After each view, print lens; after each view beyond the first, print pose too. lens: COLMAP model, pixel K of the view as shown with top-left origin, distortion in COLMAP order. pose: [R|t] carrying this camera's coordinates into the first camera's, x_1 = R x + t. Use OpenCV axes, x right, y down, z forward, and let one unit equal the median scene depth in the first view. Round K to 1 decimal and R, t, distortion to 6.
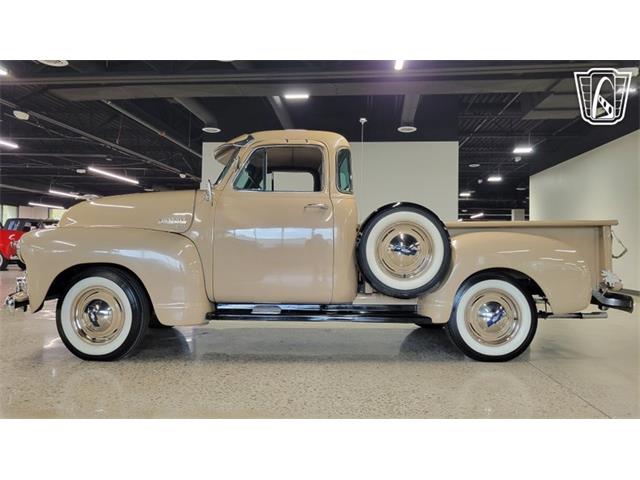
lens RADIAL K [[478.4, 0, 321.4], [0, 478.4, 232.1], [0, 0, 1]] dist [0.034772, -0.009517]
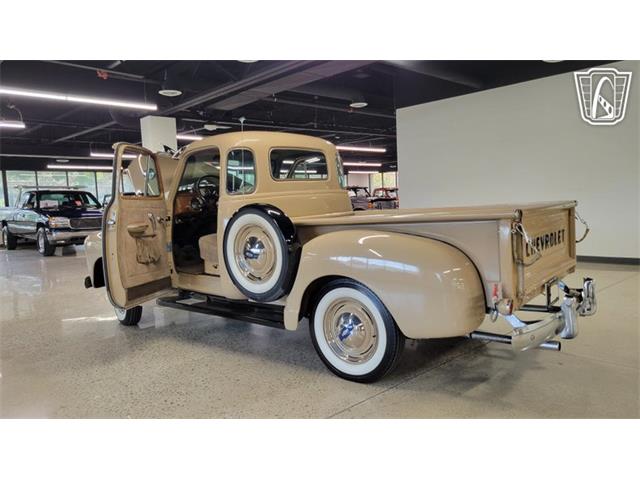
lens RADIAL K [[478.4, 0, 321.4], [0, 478.4, 232.1], [0, 0, 1]] dist [0.034772, -0.009517]
pose [[0.739970, -0.001725, -0.672638, 0.883428], [0.074692, 0.994023, 0.079620, -0.067002], [0.668480, -0.109157, 0.735676, 0.362527]]
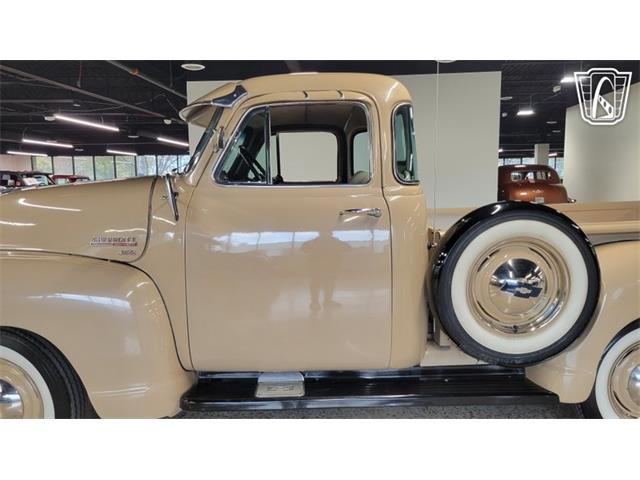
lens RADIAL K [[479.9, 0, 319.4], [0, 479.9, 231.8], [0, 0, 1]] dist [0.030982, -0.004221]
pose [[0.999597, -0.027061, -0.008618, -0.053970], [0.027979, 0.990411, 0.135288, -0.106430], [0.004874, -0.135474, 0.990769, 0.416004]]
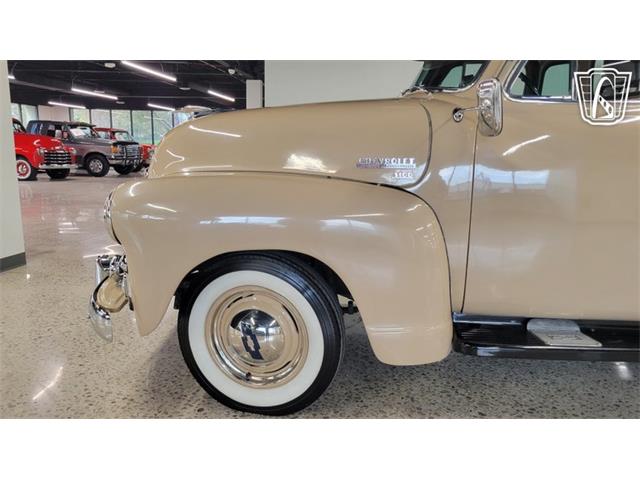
lens RADIAL K [[479.9, 0, 319.4], [0, 479.9, 231.8], [0, 0, 1]] dist [0.030982, -0.004221]
pose [[0.999271, 0.013138, -0.035843, -0.360020], [-0.005607, 0.979241, 0.202620, -0.054551], [0.037761, -0.202272, 0.978601, 0.473470]]
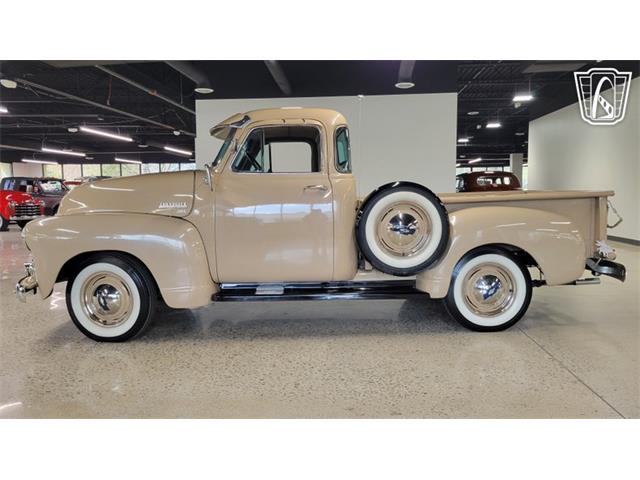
lens RADIAL K [[479.0, 0, 319.2], [0, 479.0, 230.5], [0, 0, 1]] dist [0.029580, -0.000722]
pose [[0.999651, -0.026429, -0.000539, -0.004166], [0.026320, 0.993231, 0.113138, -0.076105], [-0.002454, -0.113113, 0.993579, -0.010507]]
